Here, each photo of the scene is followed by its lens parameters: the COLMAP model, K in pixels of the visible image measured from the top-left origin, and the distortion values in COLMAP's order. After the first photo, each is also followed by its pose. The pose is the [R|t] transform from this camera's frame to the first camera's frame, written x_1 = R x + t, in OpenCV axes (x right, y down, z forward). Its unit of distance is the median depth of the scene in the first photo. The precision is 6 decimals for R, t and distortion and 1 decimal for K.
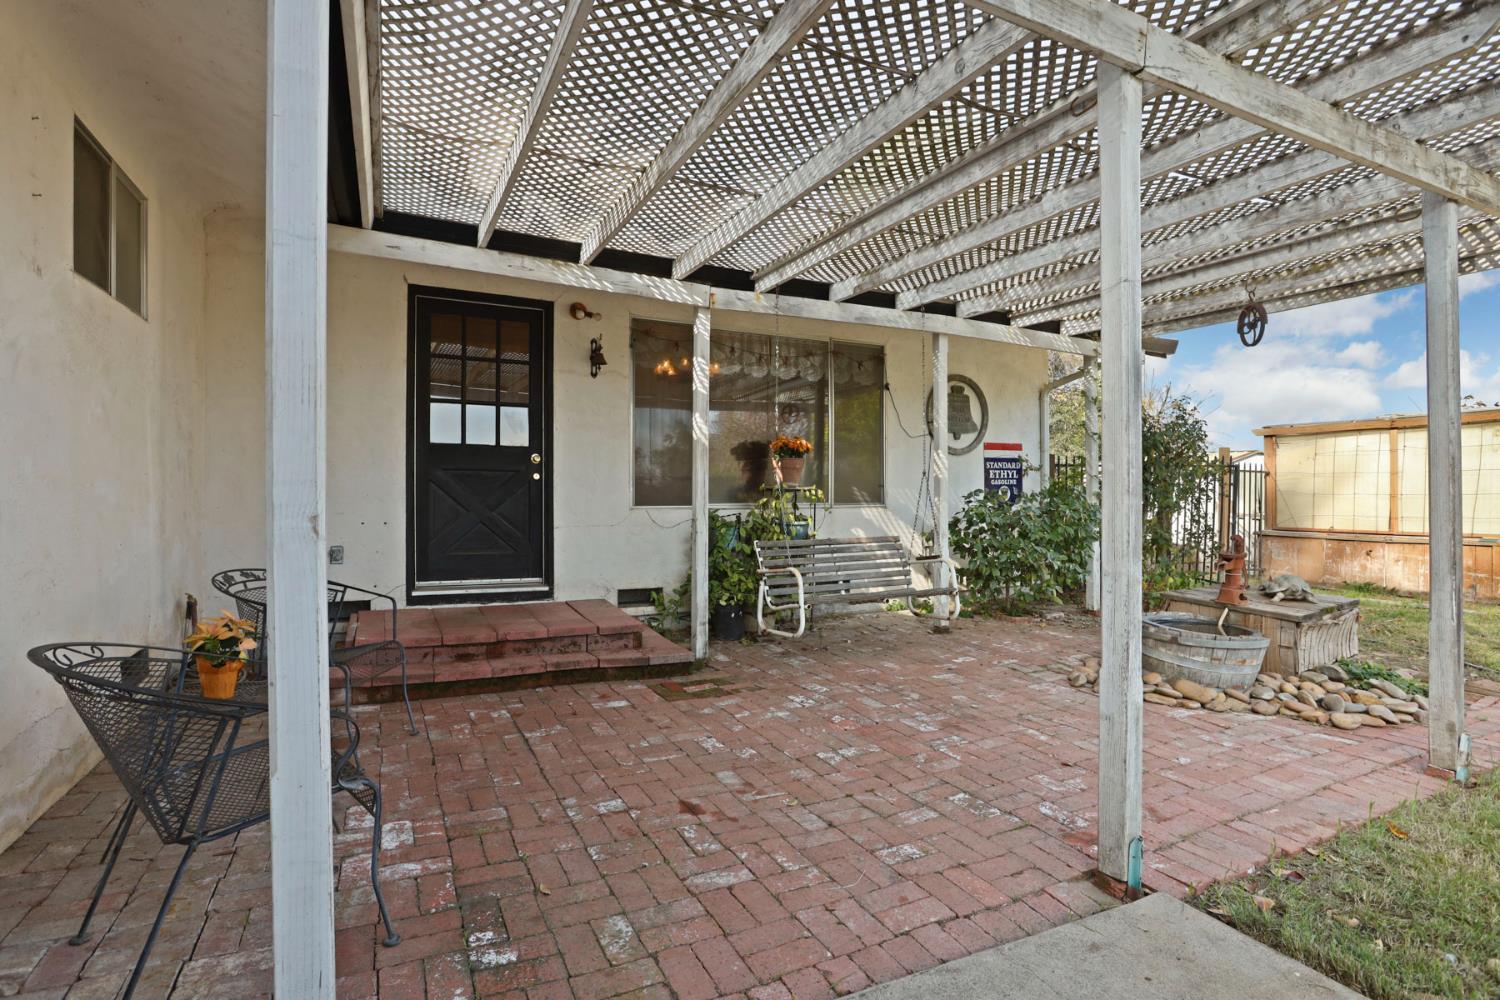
lens RADIAL K [[752.0, 0, 737.1], [0, 752.0, 491.2], [0, 0, 1]] dist [-0.068331, 0.033741]
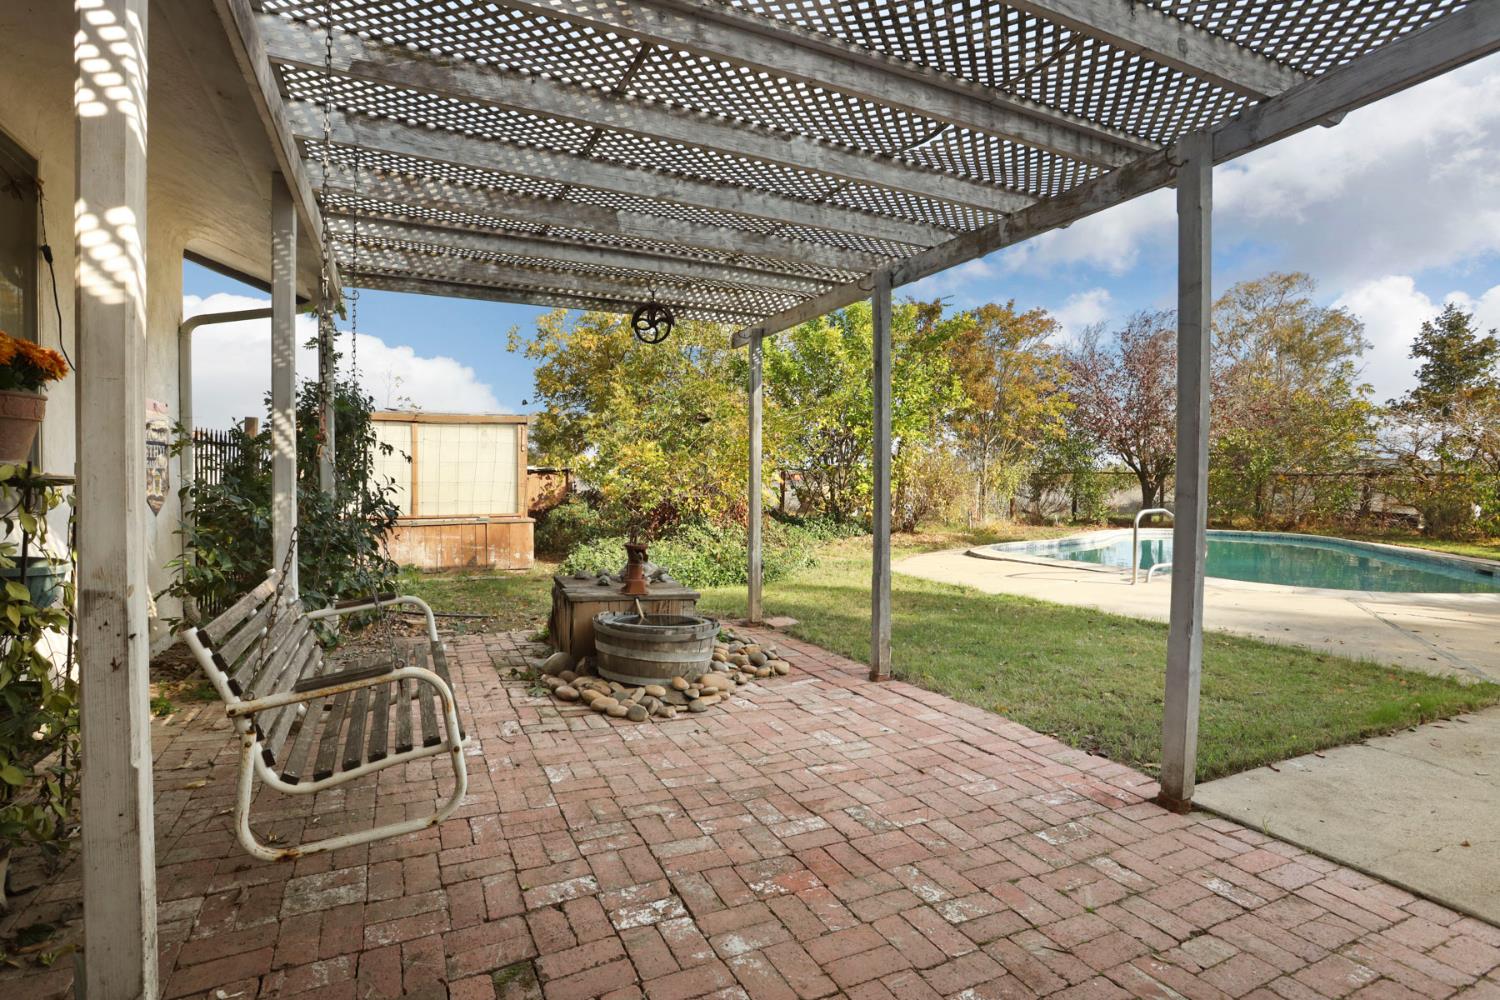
lens RADIAL K [[752.0, 0, 737.1], [0, 752.0, 491.2], [0, 0, 1]] dist [-0.068331, 0.033741]
pose [[0.012182, -0.017102, 0.999780, -0.458029], [-0.006103, 0.999834, 0.017177, -0.009257], [-0.999907, -0.006311, 0.012076, 1.090373]]
